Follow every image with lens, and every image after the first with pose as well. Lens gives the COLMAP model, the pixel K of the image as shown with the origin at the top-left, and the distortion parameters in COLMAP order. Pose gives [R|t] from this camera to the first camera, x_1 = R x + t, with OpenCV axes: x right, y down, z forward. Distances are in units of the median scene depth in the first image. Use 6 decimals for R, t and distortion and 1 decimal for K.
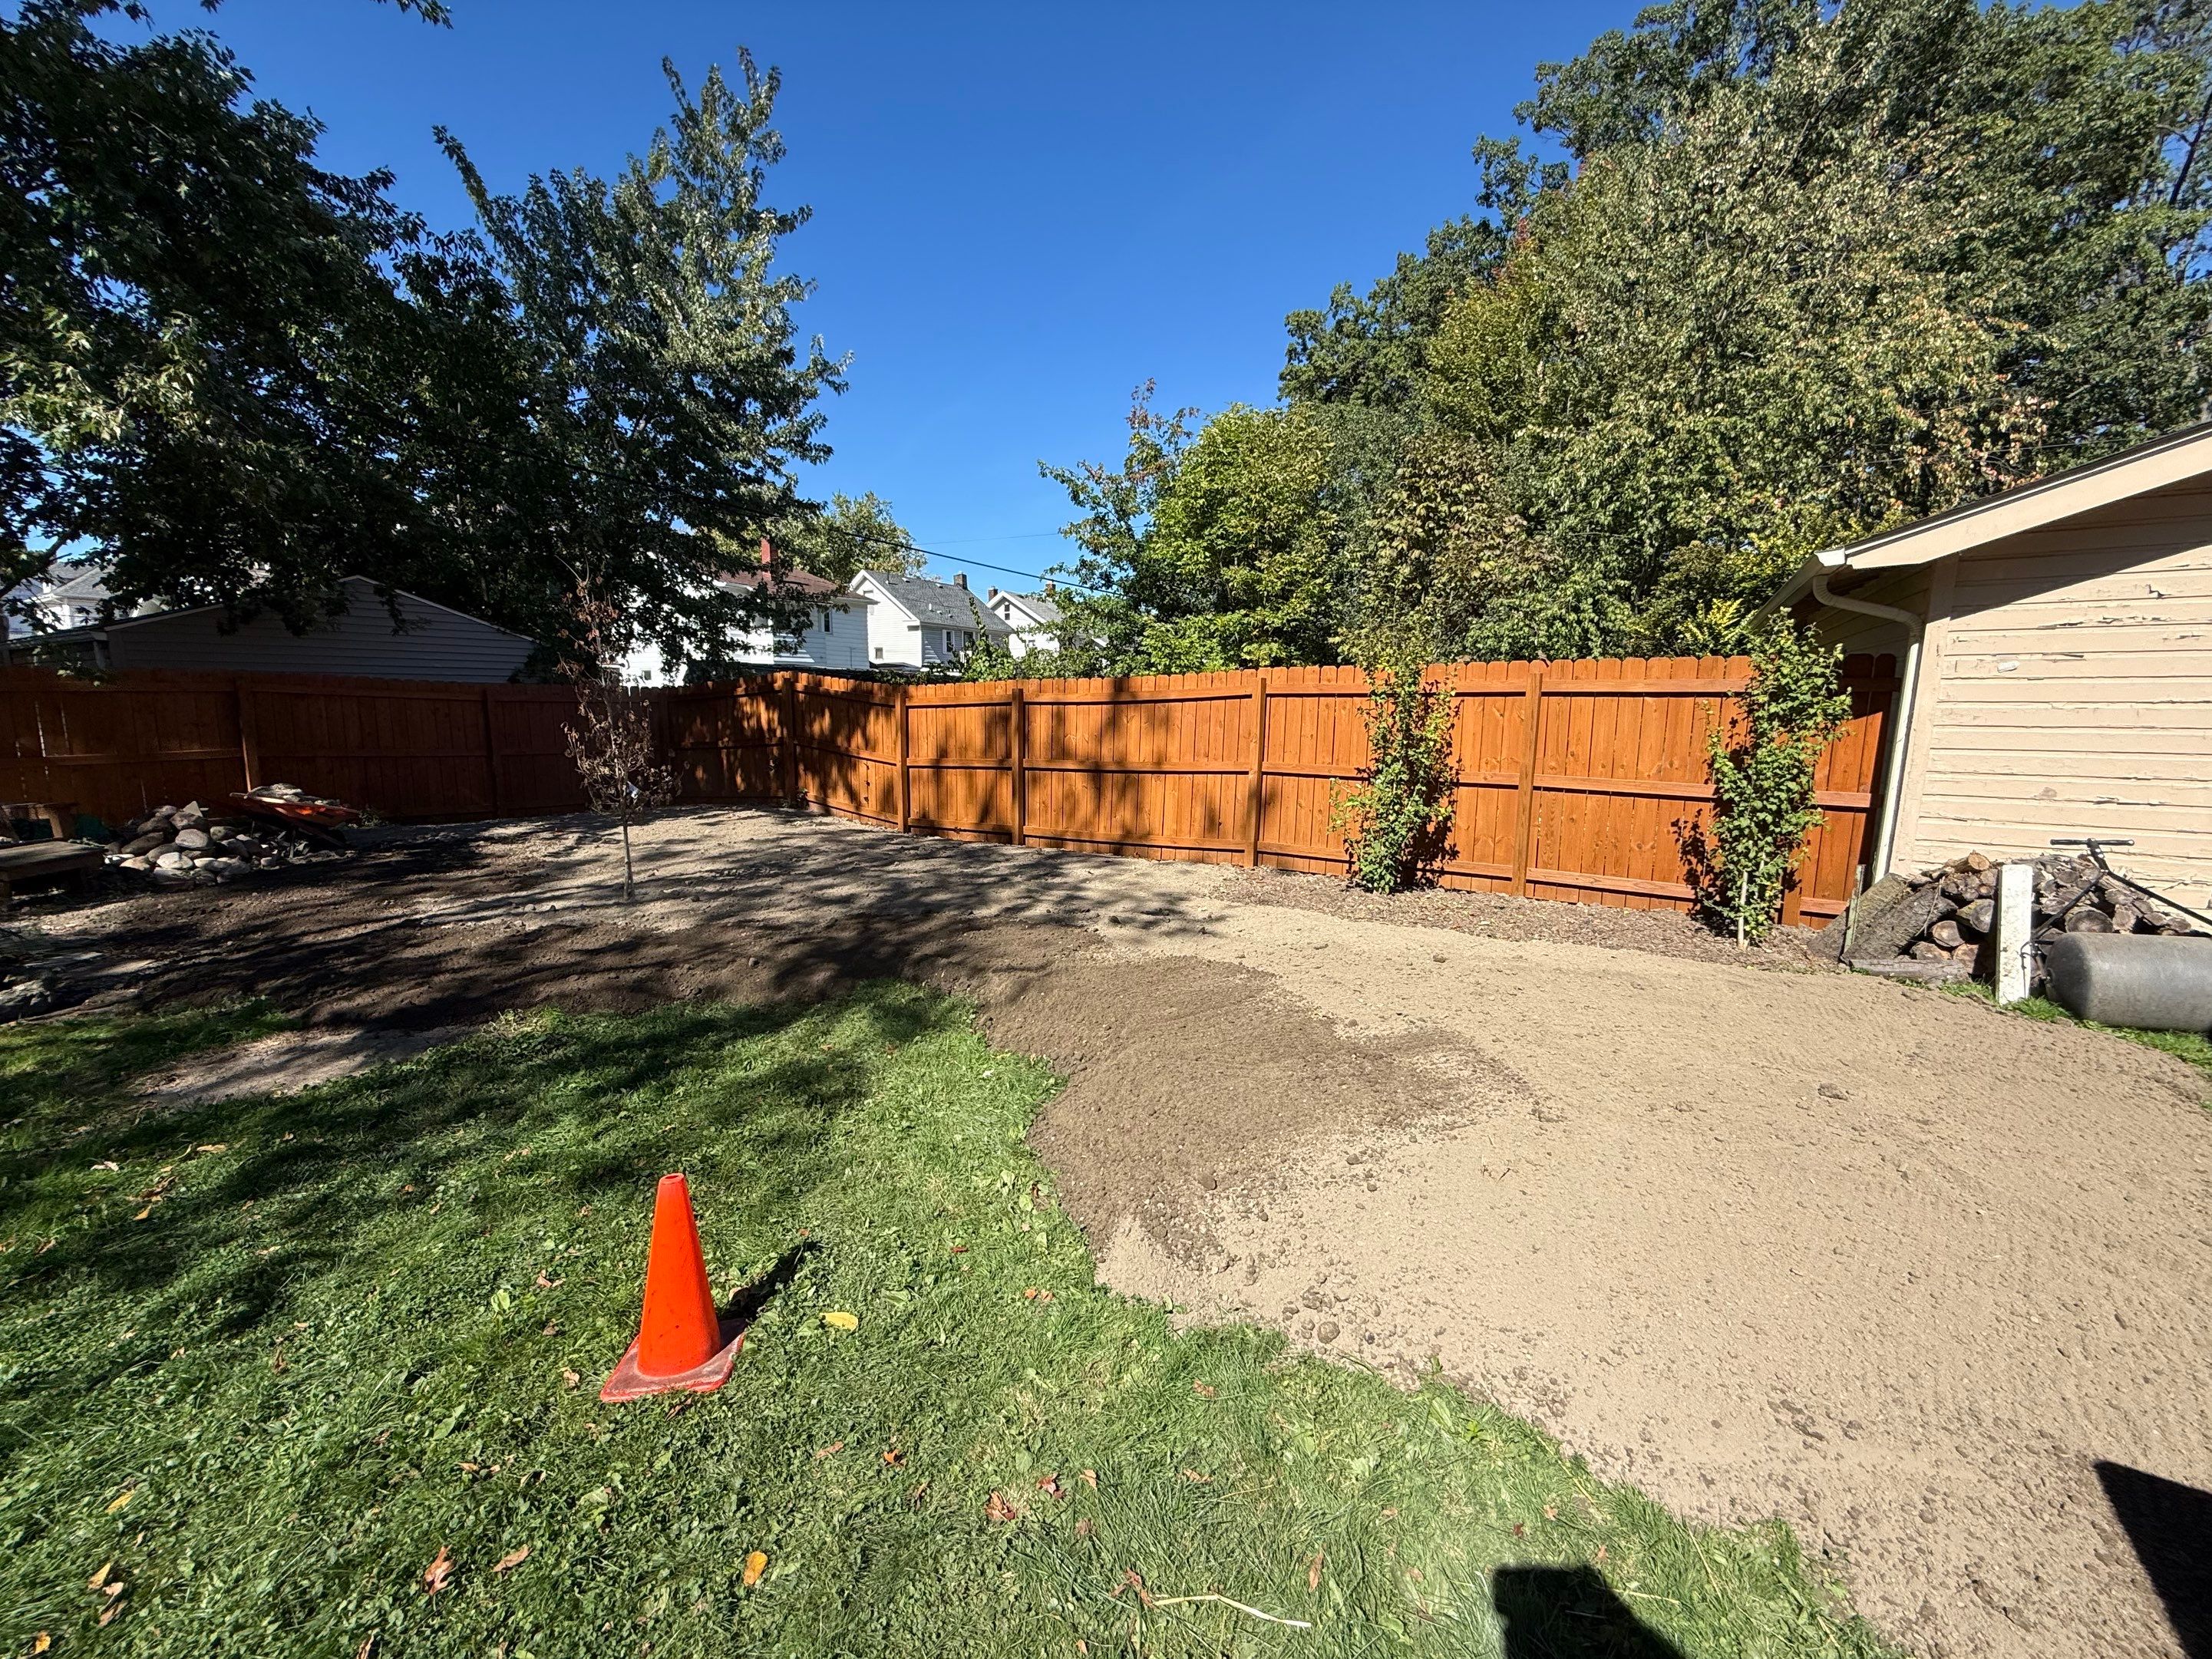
lens RADIAL K [[864.9, 0, 1106.0], [0, 864.9, 829.5], [0, 0, 1]] dist [0.000343, -0.000134]
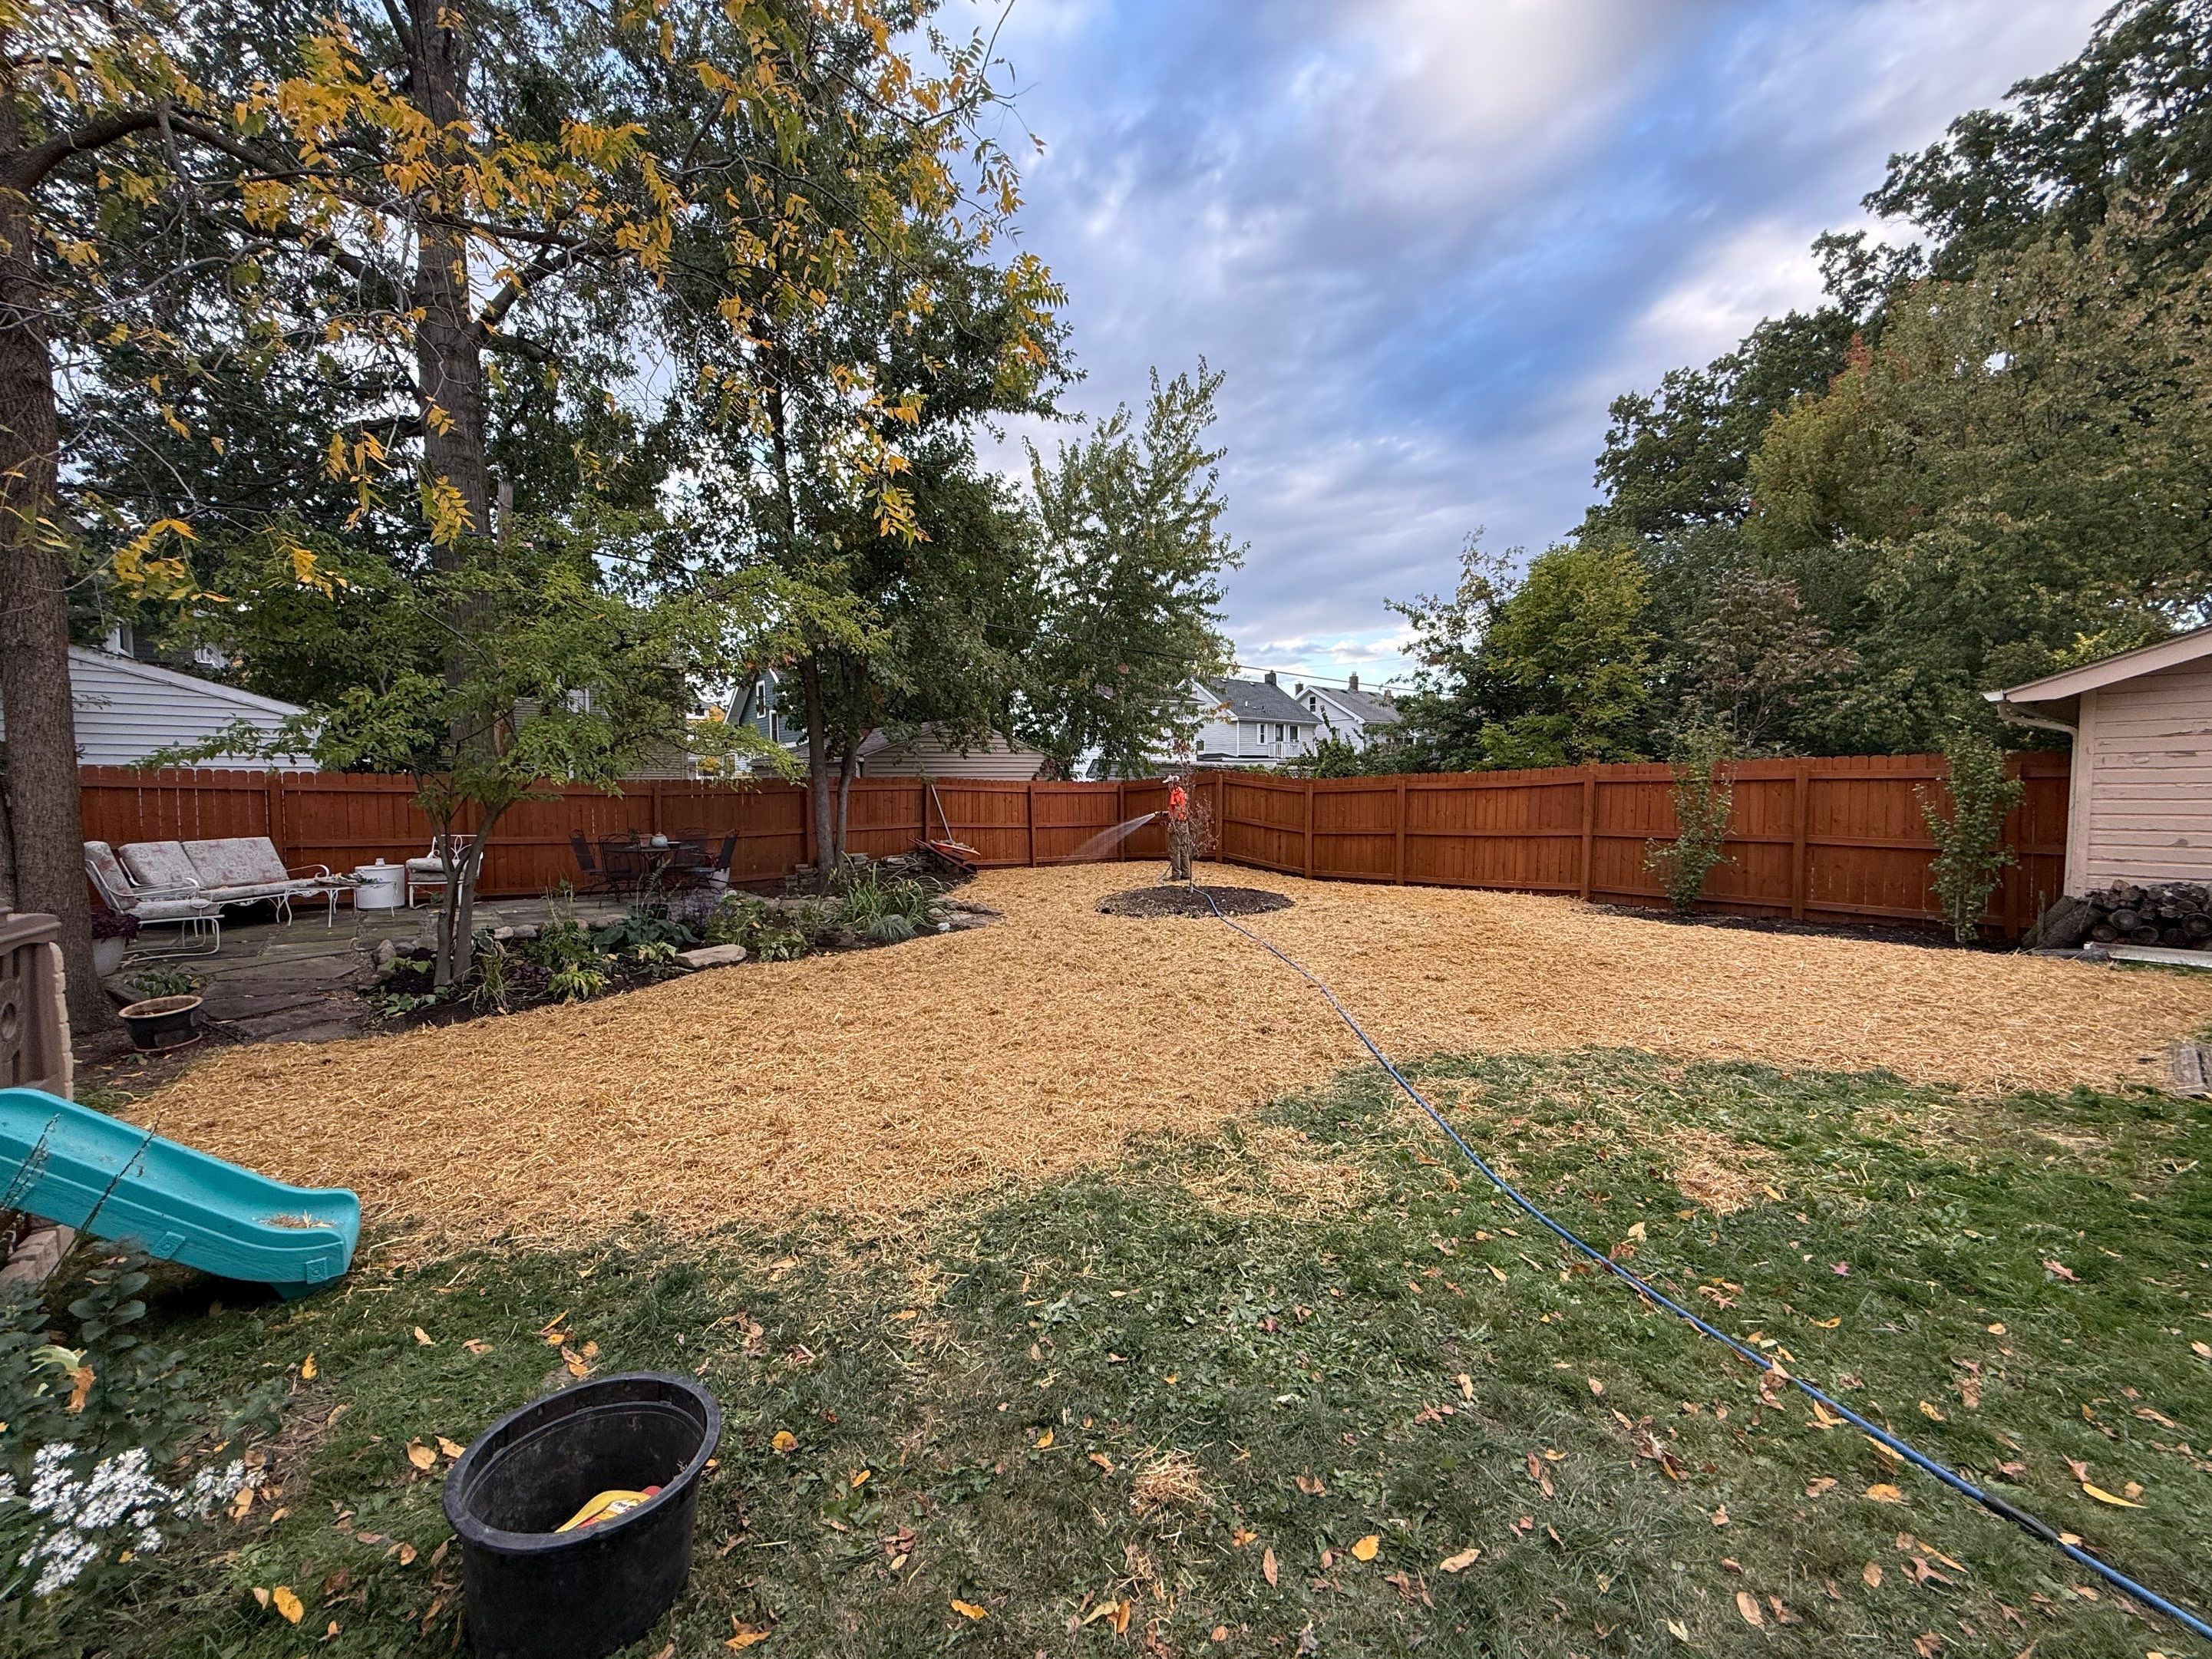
lens RADIAL K [[864.9, 0, 1106.0], [0, 864.9, 829.5], [0, 0, 1]] dist [0.000343, -0.000134]
pose [[0.947300, 0.001070, -0.320345, -0.061704], [-0.032501, 0.995156, -0.092785, 0.039783], [0.318694, 0.098307, 0.942746, -0.299276]]
